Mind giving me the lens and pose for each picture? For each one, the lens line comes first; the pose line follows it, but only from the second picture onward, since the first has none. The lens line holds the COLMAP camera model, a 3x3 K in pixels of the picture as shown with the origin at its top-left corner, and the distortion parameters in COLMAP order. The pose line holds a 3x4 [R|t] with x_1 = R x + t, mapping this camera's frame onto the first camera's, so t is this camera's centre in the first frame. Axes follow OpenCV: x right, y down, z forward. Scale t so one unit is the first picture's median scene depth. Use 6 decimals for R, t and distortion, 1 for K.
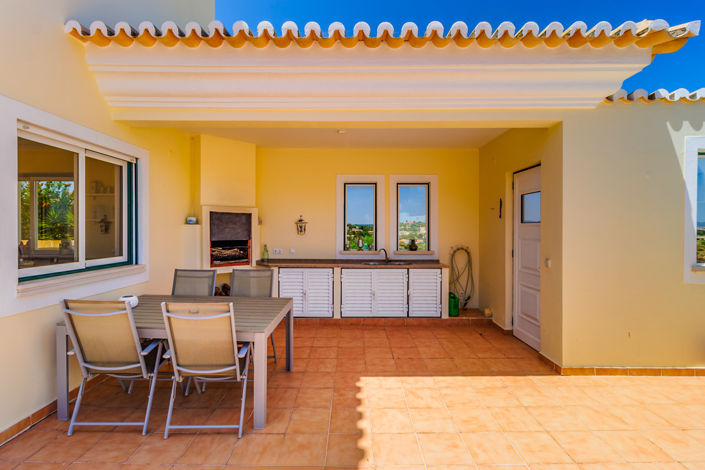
lens RADIAL K [[338.2, 0, 350.5], [0, 338.2, 232.0], [0, 0, 1]] dist [0.027797, 0.000678]
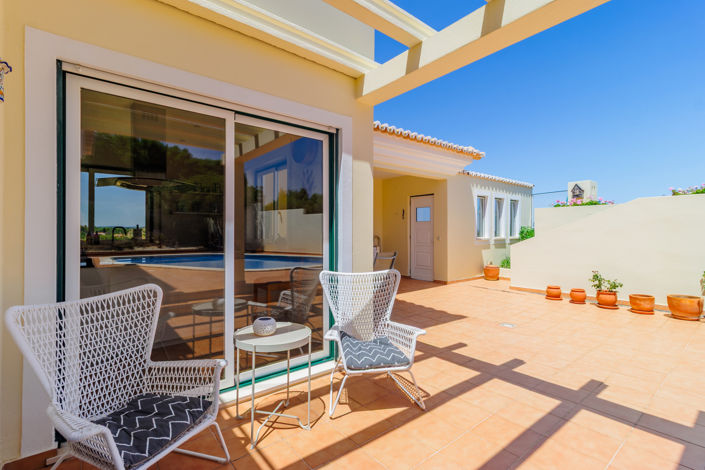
lens RADIAL K [[338.2, 0, 349.1], [0, 338.2, 233.6], [0, 0, 1]] dist [0.027797, 0.000678]
pose [[0.760420, -0.005238, 0.649410, -1.113451], [0.006370, 0.999980, 0.000607, 0.040044], [-0.649400, 0.003675, 0.760438, -0.276966]]
